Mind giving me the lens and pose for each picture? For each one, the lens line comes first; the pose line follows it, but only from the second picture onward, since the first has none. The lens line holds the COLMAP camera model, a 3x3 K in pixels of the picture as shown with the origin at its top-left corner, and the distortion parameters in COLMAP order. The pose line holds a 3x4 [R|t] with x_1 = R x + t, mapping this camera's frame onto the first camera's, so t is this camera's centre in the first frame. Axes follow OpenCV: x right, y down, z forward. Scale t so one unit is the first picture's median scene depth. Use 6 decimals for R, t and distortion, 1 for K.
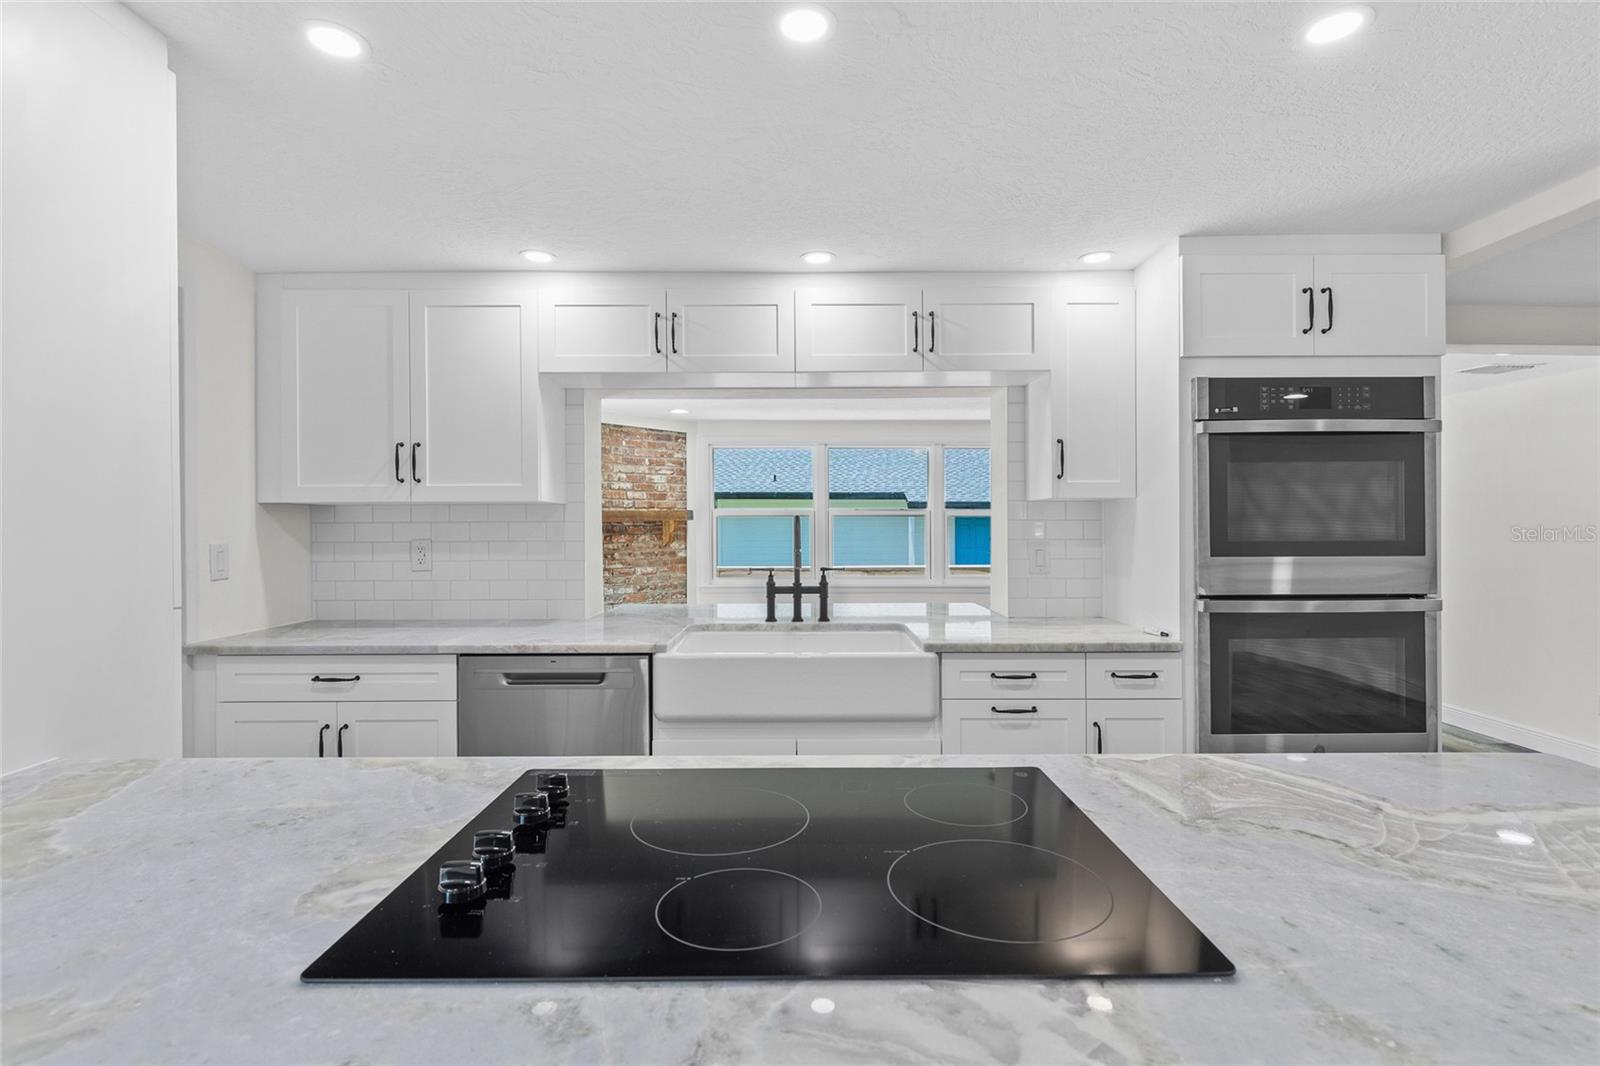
lens RADIAL K [[770.5, 0, 802.8], [0, 770.5, 528.9], [0, 0, 1]] dist [-0.001151, -0.000301]
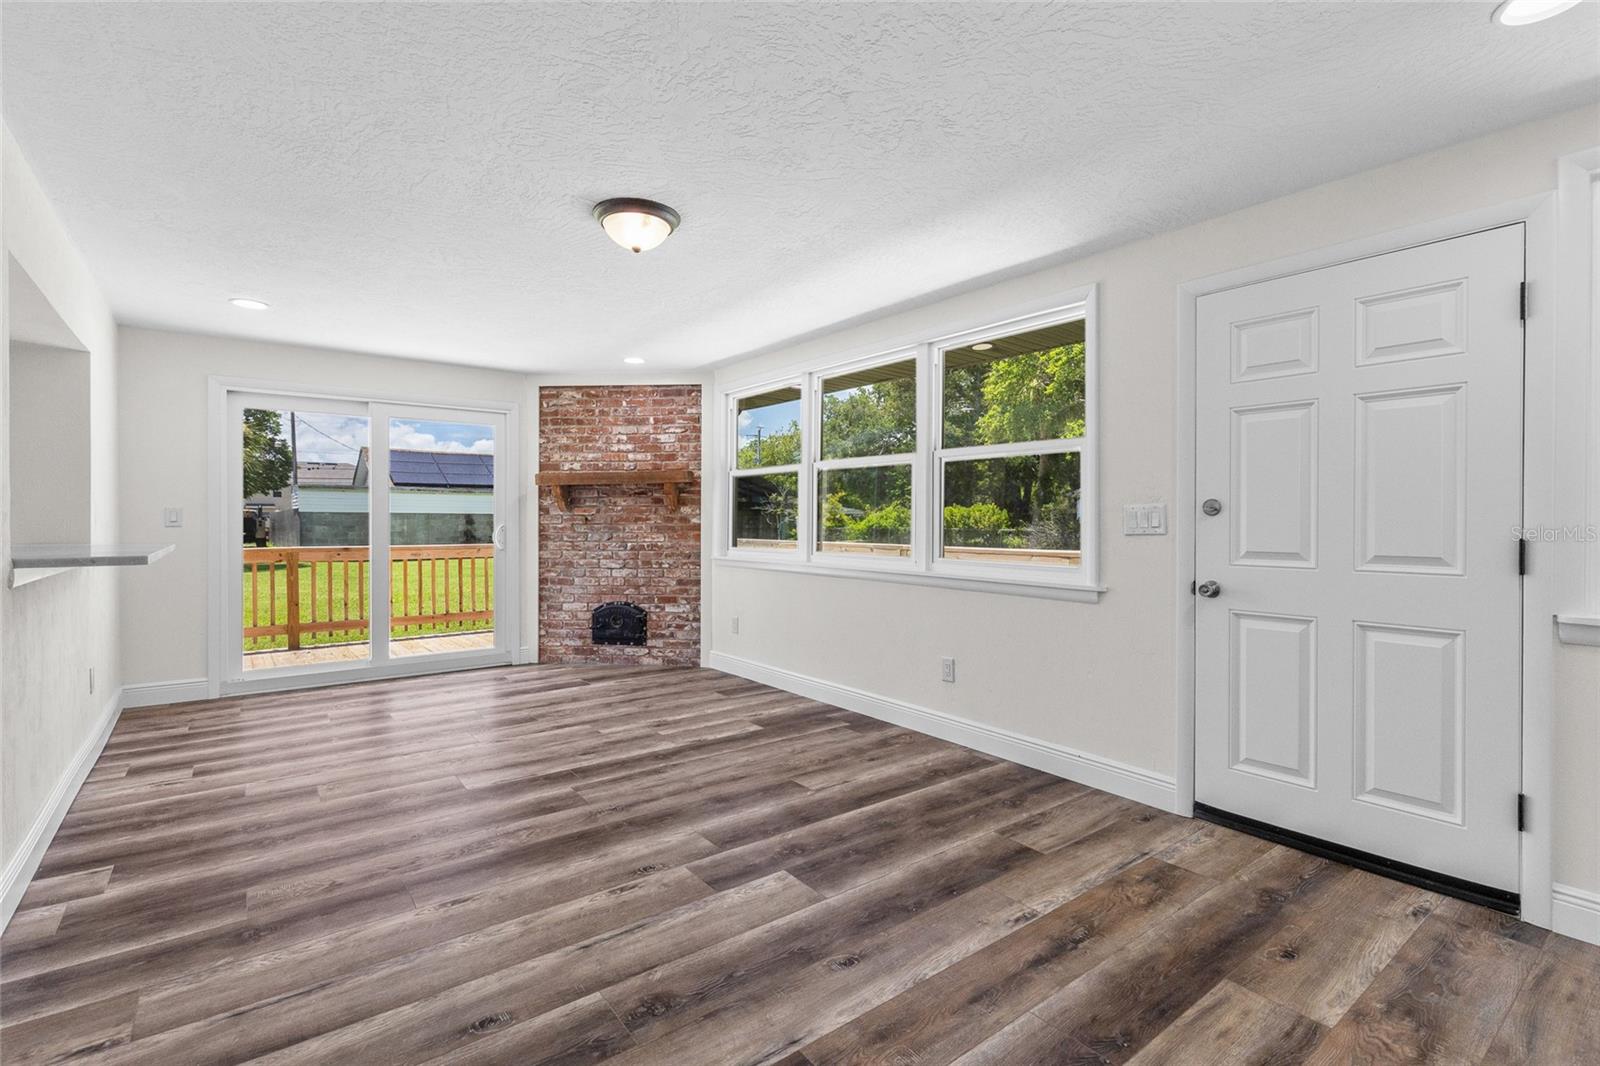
lens RADIAL K [[727.3, 0, 800.0], [0, 727.3, 533.0], [0, 0, 1]] dist [0.007144, -0.000753]
pose [[0.606995, 0.016017, -0.794544, 1.334296], [-0.007831, 0.999869, 0.014174, 0.077698], [0.794667, -0.002381, 0.607041, 1.310154]]
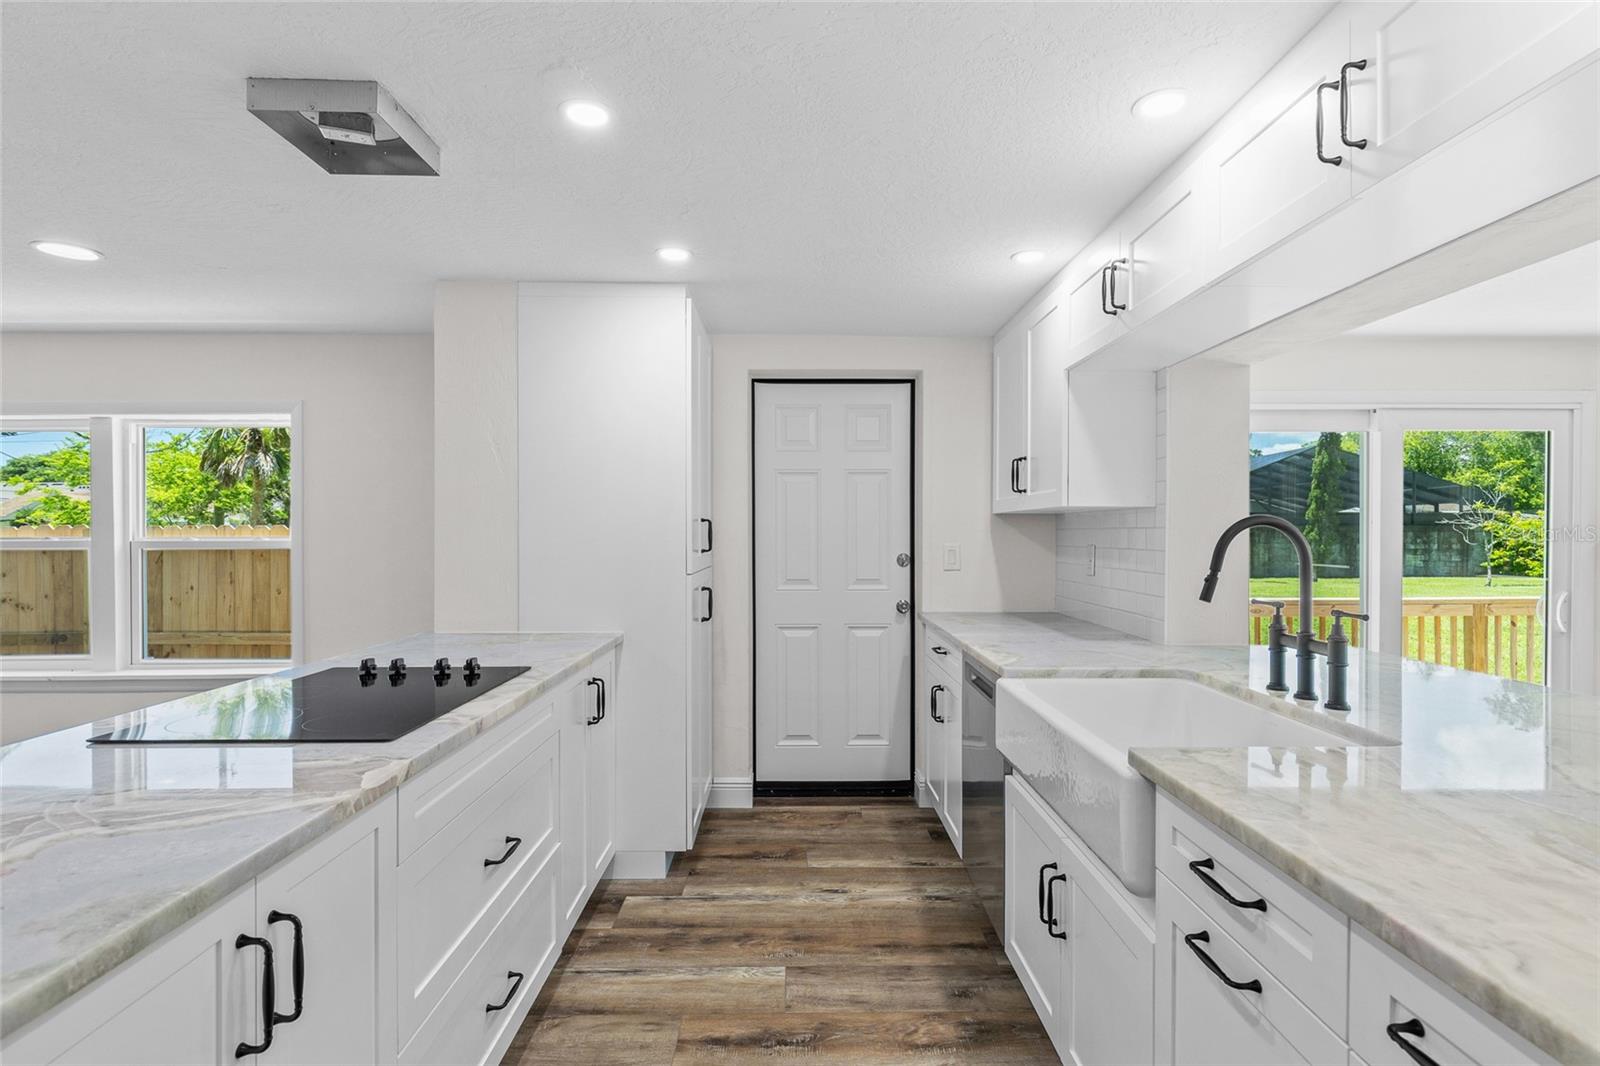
lens RADIAL K [[796.0, 0, 804.3], [0, 796.0, 535.5], [0, 0, 1]] dist [0.001021, 0.000155]
pose [[0.013343, 0.006441, -0.999890, 0.582559], [-0.004368, 0.999970, 0.006383, -0.004185], [0.999901, 0.004282, 0.013371, 0.616933]]
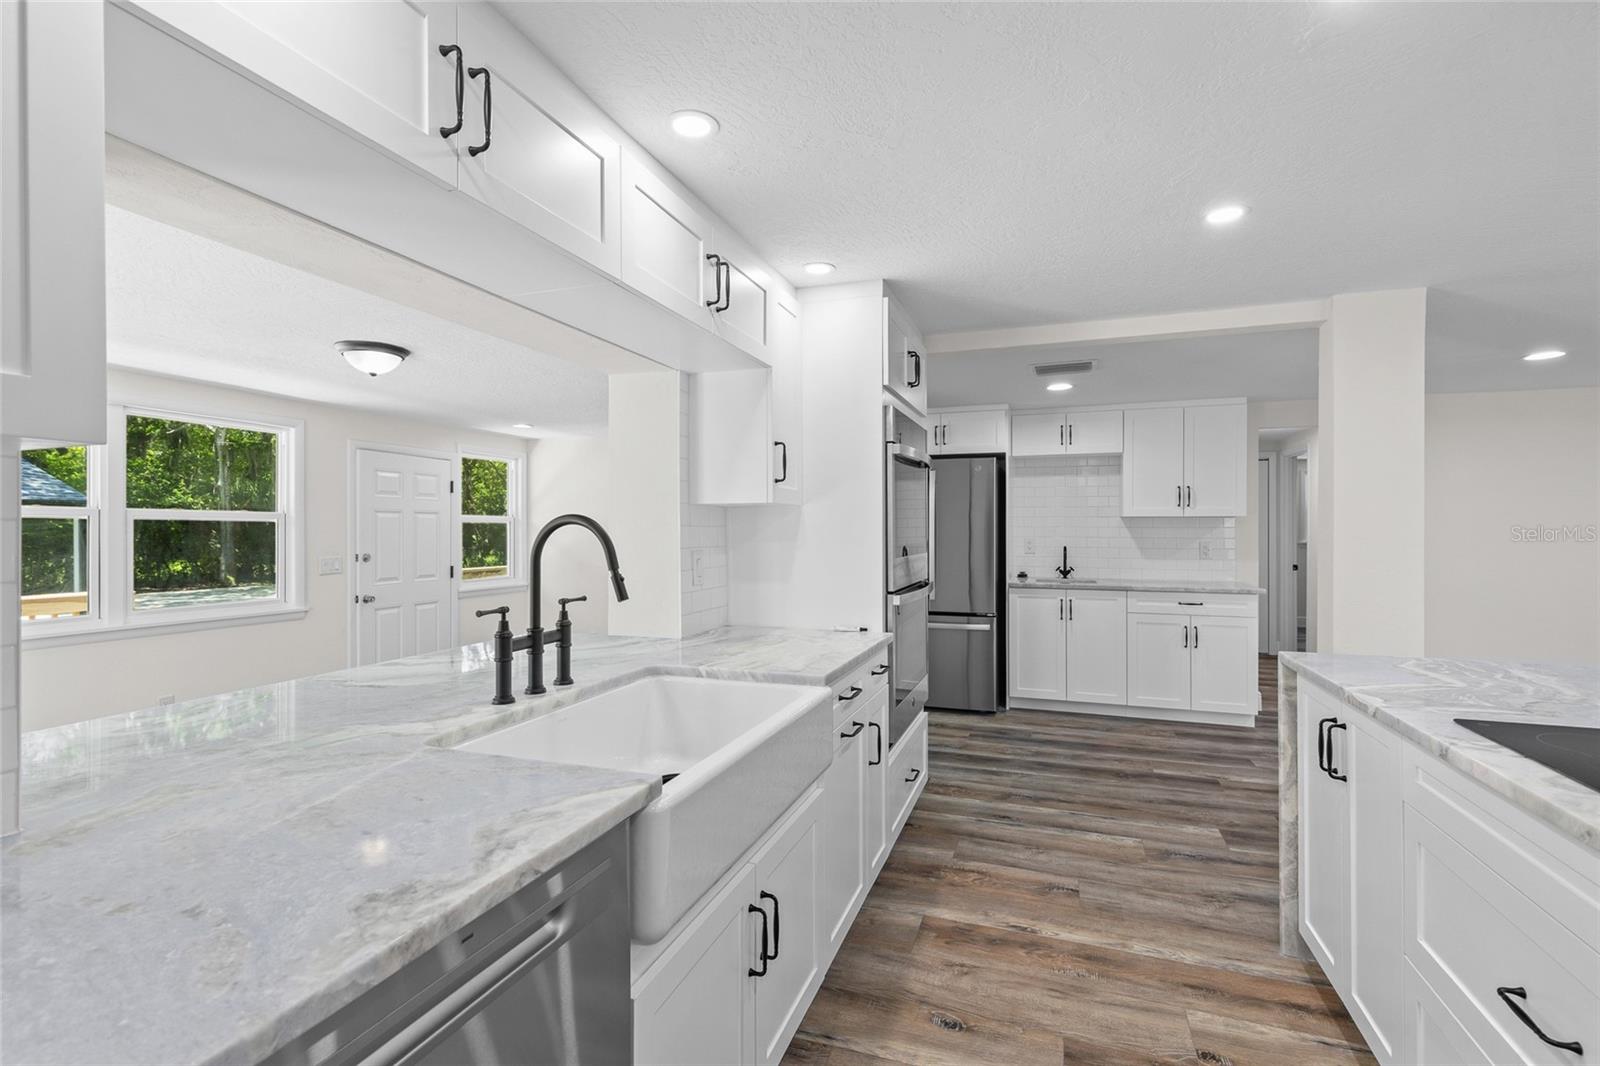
lens RADIAL K [[727.3, 0, 800.0], [0, 727.3, 533.0], [0, 0, 1]] dist [0.007144, -0.000753]
pose [[0.339400, -0.000117, 0.940642, -0.465866], [0.003904, 0.999992, -0.001285, -0.001806], [-0.940634, 0.004109, 0.339398, 0.617522]]
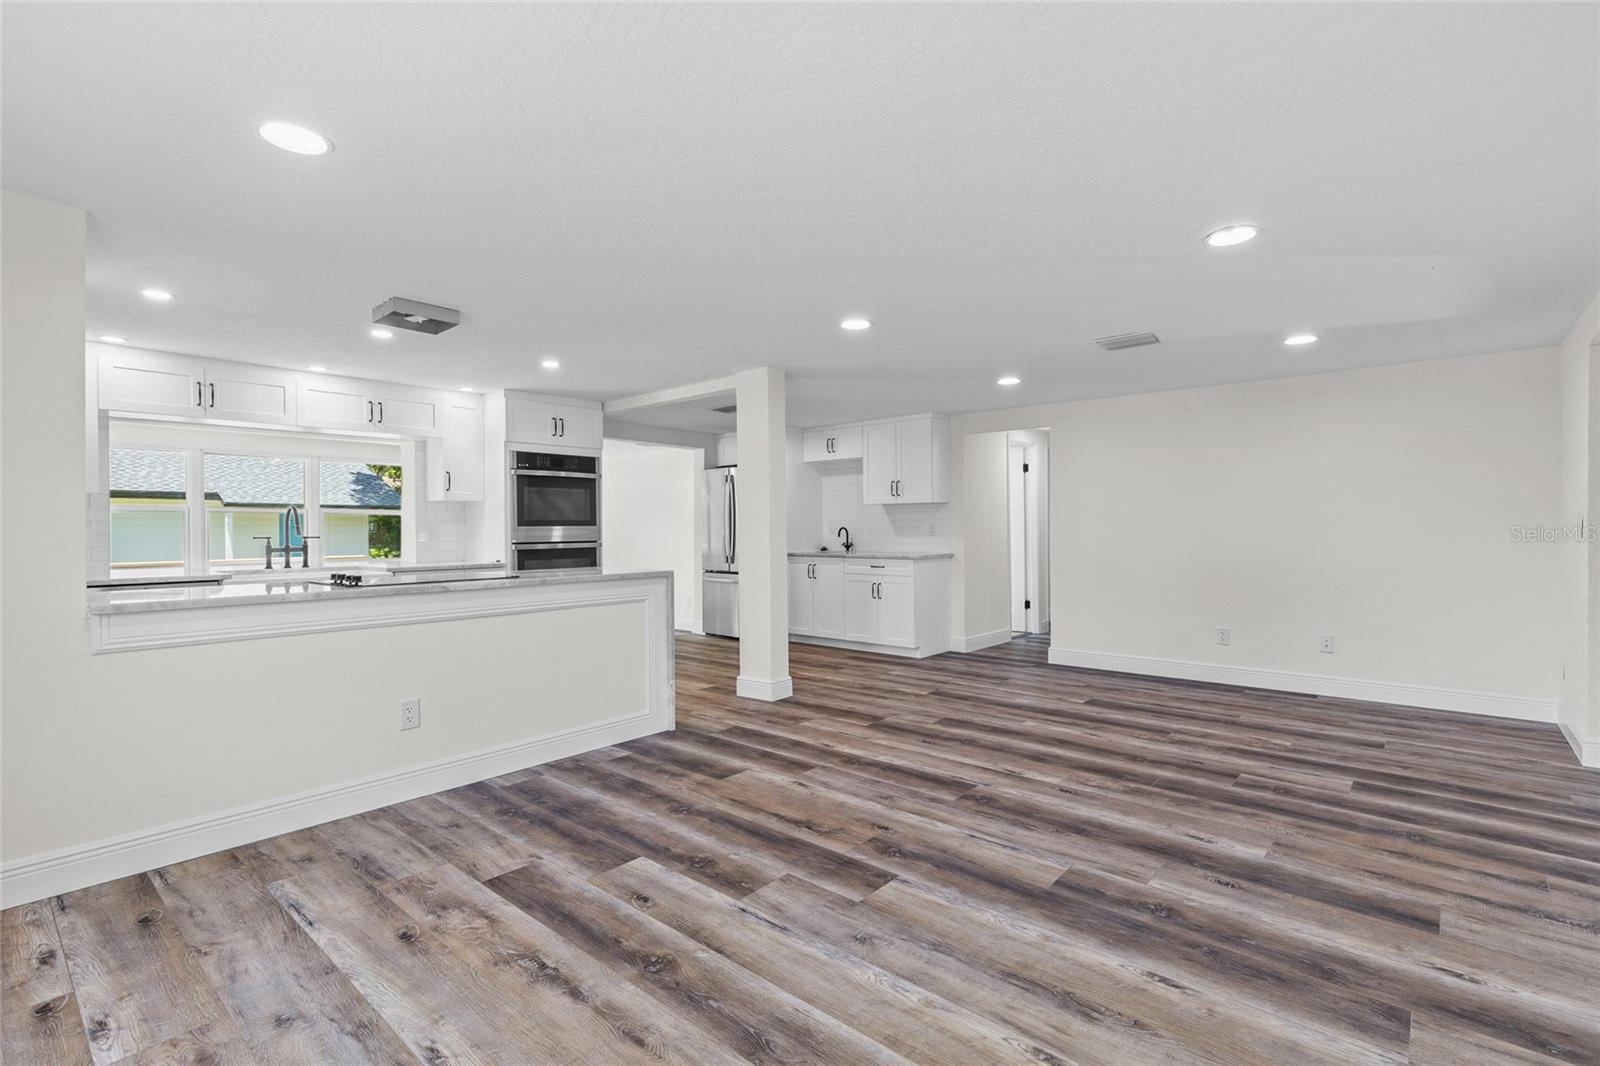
lens RADIAL K [[738.6, 0, 807.4], [0, 738.6, 530.9], [0, 0, 1]] dist [0.006066, -0.000691]
pose [[0.654910, -0.002337, 0.755704, -0.493222], [0.007702, 0.999964, -0.003582, 0.052882], [-0.755668, 0.008167, 0.654904, -0.947930]]
